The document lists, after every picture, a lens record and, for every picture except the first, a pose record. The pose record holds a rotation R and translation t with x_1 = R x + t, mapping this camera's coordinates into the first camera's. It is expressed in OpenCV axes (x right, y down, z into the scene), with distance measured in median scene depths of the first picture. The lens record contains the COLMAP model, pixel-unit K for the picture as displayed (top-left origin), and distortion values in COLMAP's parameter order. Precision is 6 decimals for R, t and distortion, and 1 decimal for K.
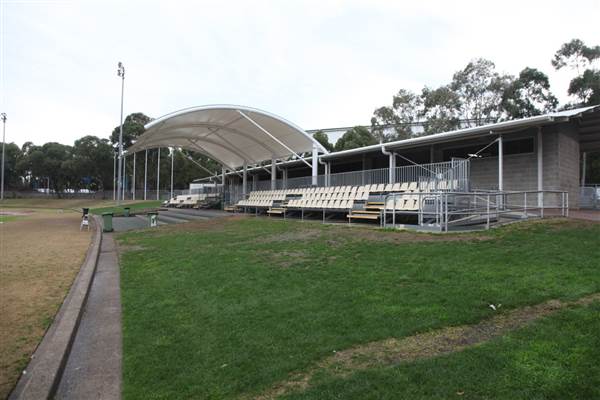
lens RADIAL K [[430.0, 0, 301.4], [0, 430.0, 193.5], [0, 0, 1]] dist [-0.123675, 0.102100]
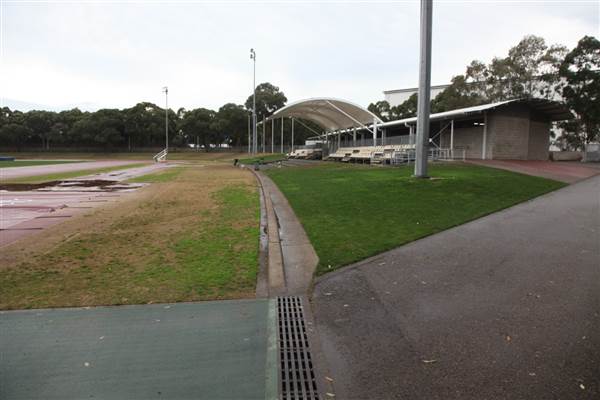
lens RADIAL K [[430.0, 0, 301.4], [0, 430.0, 193.5], [0, 0, 1]] dist [-0.123675, 0.102100]
pose [[0.960030, 0.021355, -0.279080, 0.125578], [0.009801, 0.993909, 0.109771, -0.007691], [0.279724, -0.108119, 0.953973, -0.359740]]
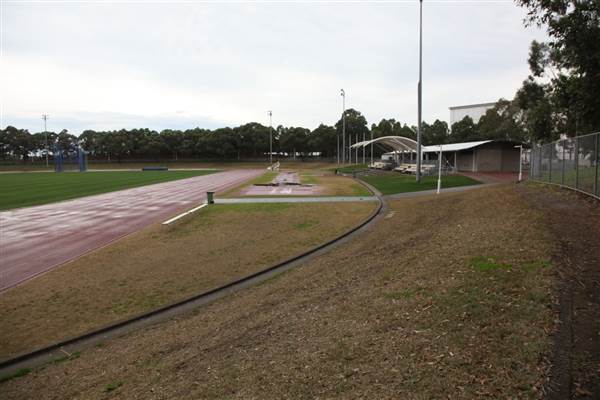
lens RADIAL K [[430.0, 0, 301.4], [0, 430.0, 193.5], [0, 0, 1]] dist [-0.123675, 0.102100]
pose [[0.895439, 0.019426, -0.444760, 0.317324], [0.026308, 0.994993, 0.096425, -0.057123], [0.444406, -0.098044, 0.890444, -1.018898]]
